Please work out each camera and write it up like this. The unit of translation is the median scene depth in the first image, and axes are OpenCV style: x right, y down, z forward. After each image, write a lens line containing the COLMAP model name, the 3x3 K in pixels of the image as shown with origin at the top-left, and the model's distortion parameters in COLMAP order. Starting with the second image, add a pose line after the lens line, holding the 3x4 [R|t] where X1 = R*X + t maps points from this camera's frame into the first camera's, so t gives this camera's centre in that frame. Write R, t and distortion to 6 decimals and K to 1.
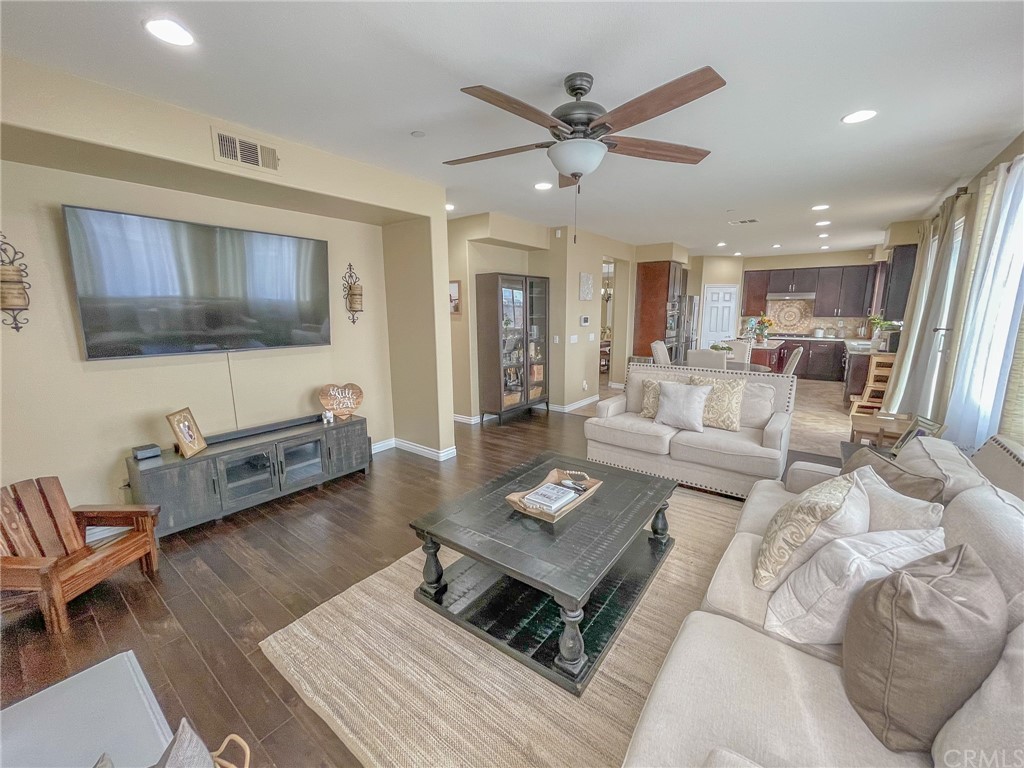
lens RADIAL K [[420.8, 0, 515.2], [0, 420.8, 383.8], [0, 0, 1]] dist [-0.001384, -0.001025]
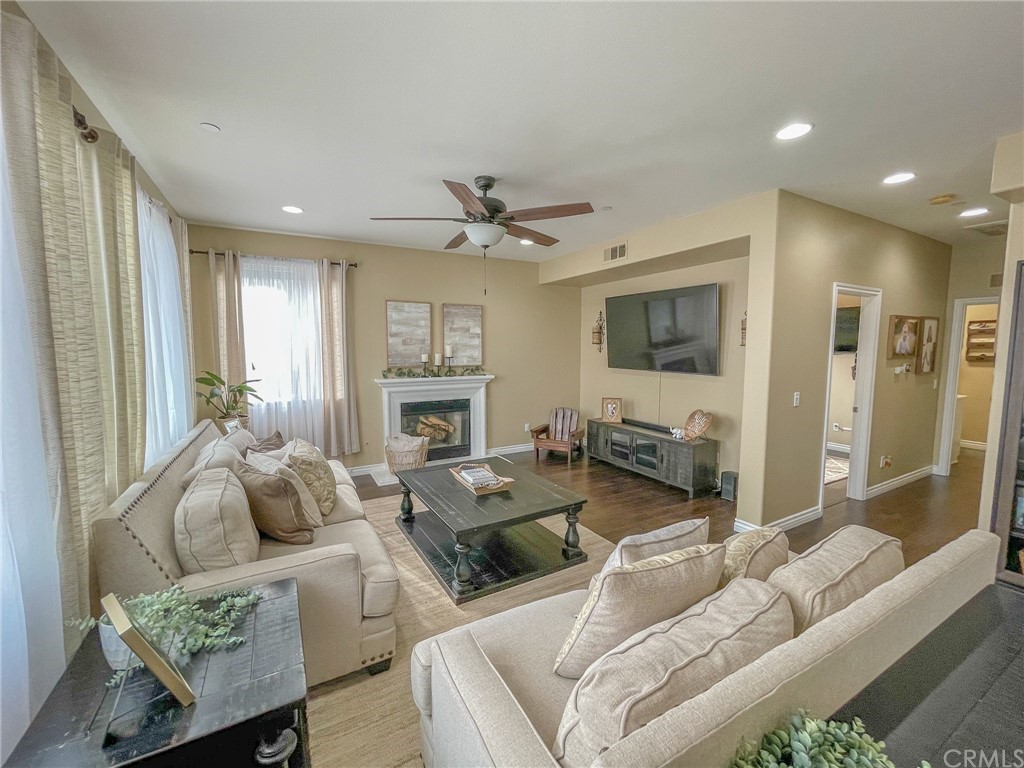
lens RADIAL K [[420.8, 0, 513.5], [0, 420.8, 382.0], [0, 0, 1]] dist [-0.001384, -0.001025]
pose [[-0.402306, 0.085920, -0.911465, 0.795264], [-0.160489, 0.973551, 0.162610, -0.176436], [0.901329, 0.211699, -0.377876, 0.970703]]
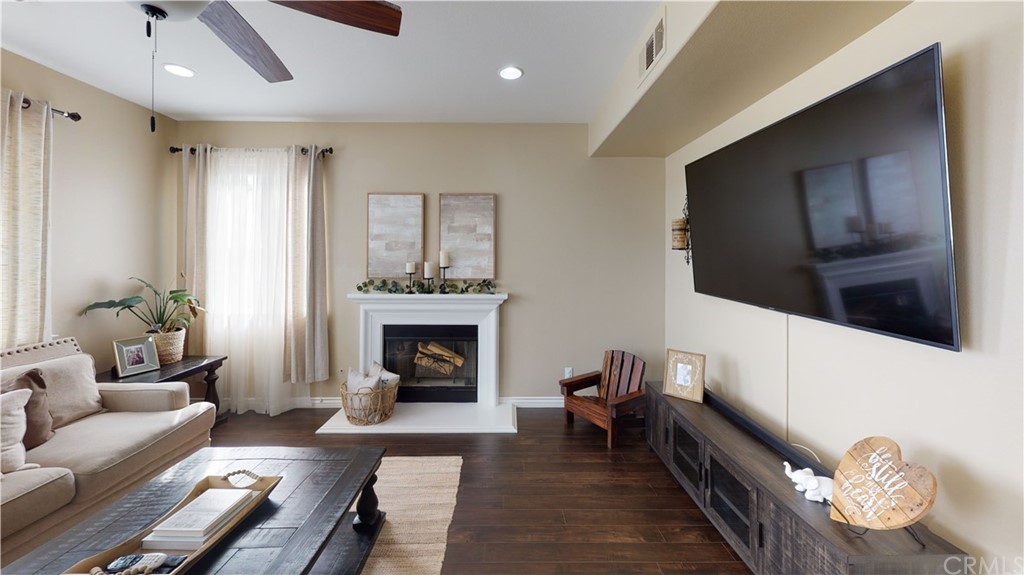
lens RADIAL K [[370.2, 0, 510.6], [0, 370.2, 287.6], [0, 0, 1]] dist [-0.006995, 0.000147]
pose [[-0.774149, 0.065384, -0.629618, 0.046687], [-0.113282, 0.964284, 0.239425, -0.179986], [0.622784, 0.256675, -0.739092, 1.006855]]
